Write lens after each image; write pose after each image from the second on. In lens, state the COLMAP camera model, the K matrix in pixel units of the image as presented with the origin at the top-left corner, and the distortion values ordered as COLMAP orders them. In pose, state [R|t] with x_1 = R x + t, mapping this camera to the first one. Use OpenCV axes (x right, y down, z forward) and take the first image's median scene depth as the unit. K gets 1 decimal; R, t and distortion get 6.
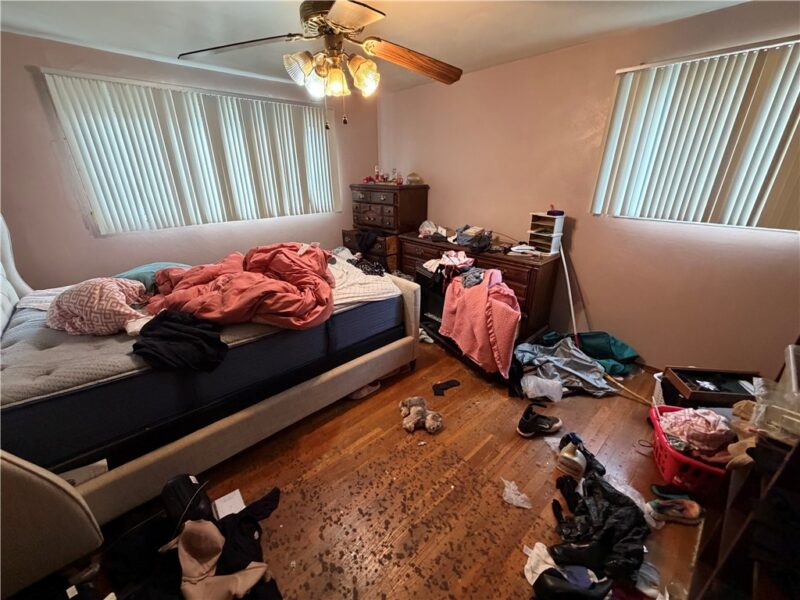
lens RADIAL K [[318.5, 0, 400.0], [0, 318.5, 300.0], [0, 0, 1]] dist [-0.000598, -0.000183]
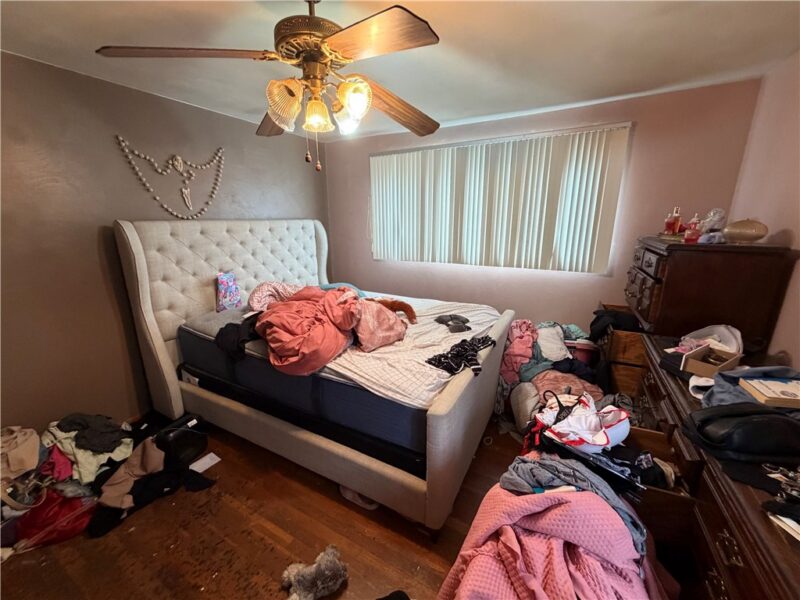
lens RADIAL K [[318.5, 0, 400.0], [0, 318.5, 300.0], [0, 0, 1]] dist [-0.000598, -0.000183]
pose [[0.320830, 0.239094, -0.916462, 0.504961], [-0.351343, 0.928619, 0.119270, -0.272177], [0.879560, 0.283727, 0.381933, 0.675393]]
